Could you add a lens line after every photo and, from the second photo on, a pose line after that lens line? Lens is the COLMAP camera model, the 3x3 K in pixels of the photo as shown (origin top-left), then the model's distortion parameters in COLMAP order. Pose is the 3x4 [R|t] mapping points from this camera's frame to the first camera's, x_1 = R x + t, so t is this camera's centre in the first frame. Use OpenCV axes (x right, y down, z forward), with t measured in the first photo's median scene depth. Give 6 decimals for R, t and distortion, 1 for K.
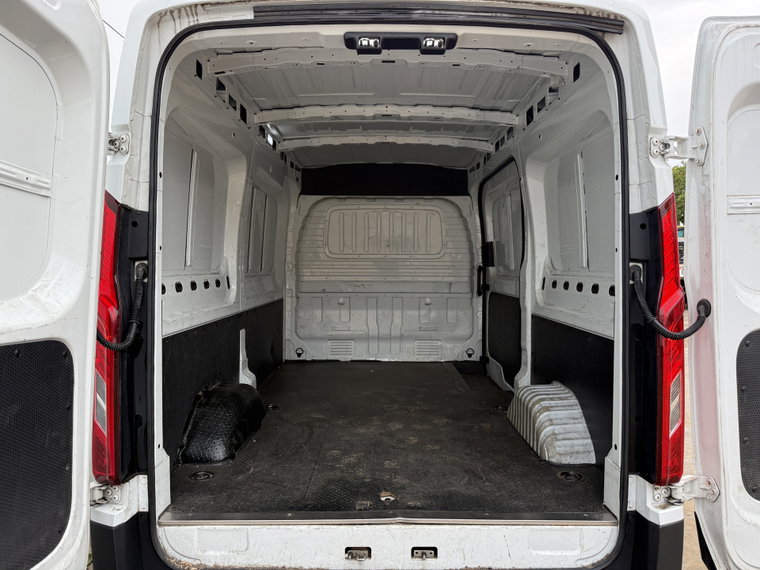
lens RADIAL K [[541.3, 0, 382.6], [0, 541.3, 282.6], [0, 0, 1]] dist [0.056189, -0.070601]
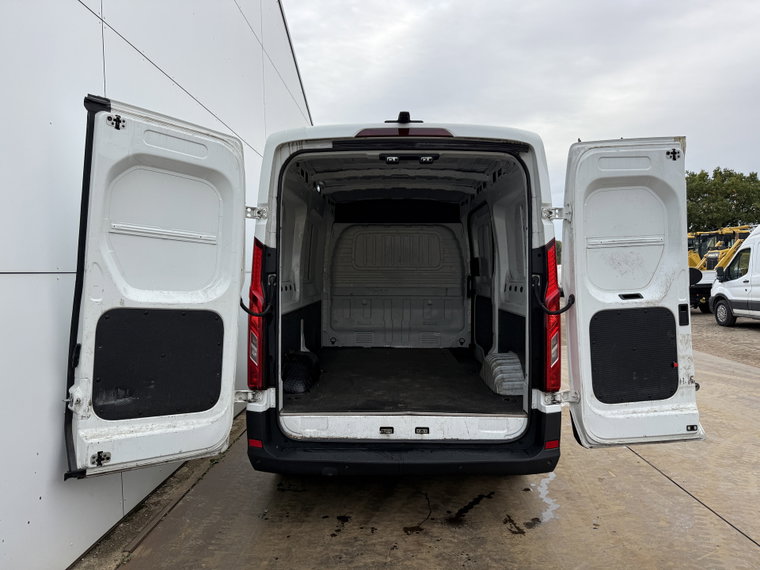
lens RADIAL K [[541.3, 0, 373.1], [0, 541.3, 287.4], [0, 0, 1]] dist [0.056189, -0.070601]
pose [[0.999452, -0.000592, -0.033091, -0.019736], [0.000330, 0.999968, -0.007943, 0.014309], [0.033094, 0.007928, 0.999421, -0.586376]]
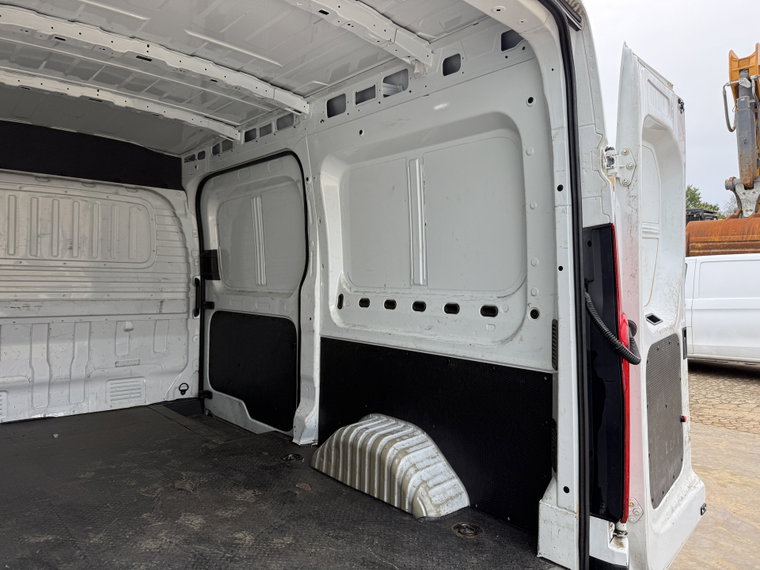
lens RADIAL K [[541.3, 0, 380.2], [0, 541.3, 277.8], [0, 0, 1]] dist [0.056189, -0.070601]
pose [[0.746617, 0.011994, 0.665146, -0.273373], [0.007657, 0.999616, -0.026619, -0.014944], [-0.665210, 0.024967, 0.746238, 0.367394]]
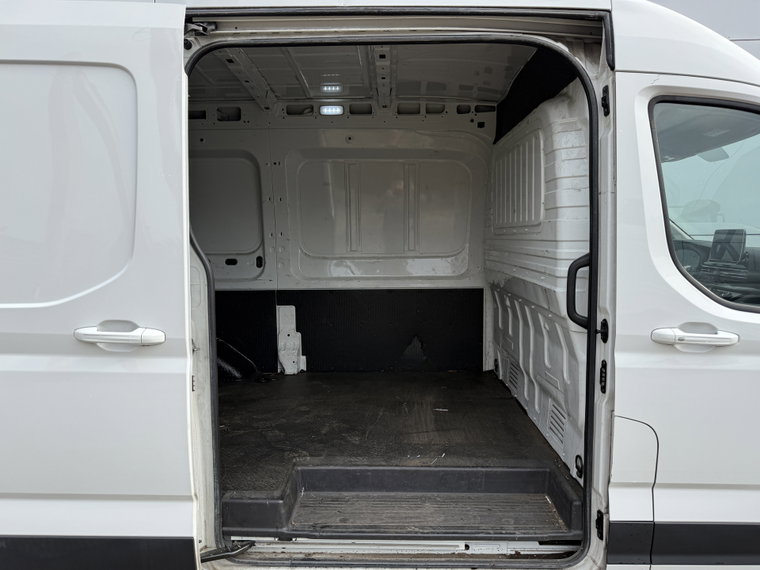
lens RADIAL K [[541.3, 0, 379.9], [0, 541.3, 284.6], [0, 0, 1]] dist [0.056189, -0.070601]
pose [[-0.034438, 0.089892, -0.995356, 1.002362], [-0.015643, 0.995776, 0.090471, -0.071159], [0.999284, 0.018686, -0.032887, 1.518526]]
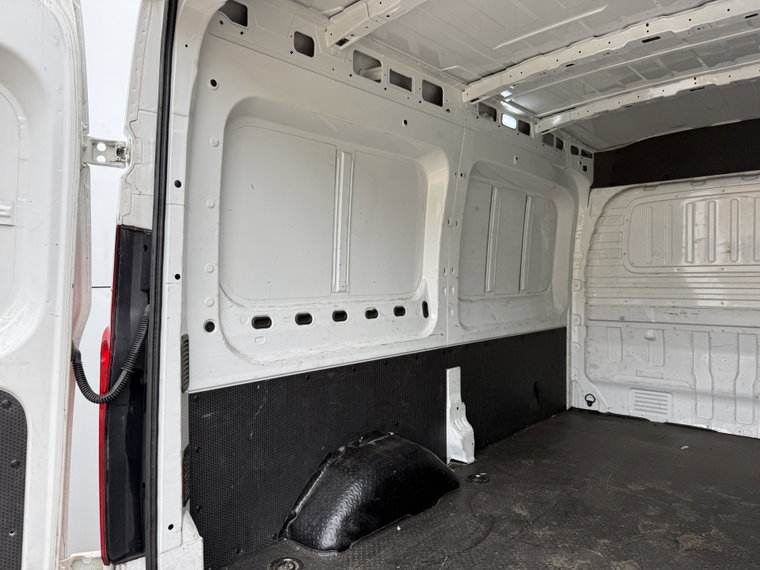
lens RADIAL K [[541.3, 0, 370.2], [0, 541.3, 290.7], [0, 0, 1]] dist [0.056189, -0.070601]
pose [[0.735408, 0.005059, -0.677606, 0.233552], [-0.009621, 0.999949, -0.002977, -0.029120], [0.677556, 0.008709, 0.735419, 0.423226]]
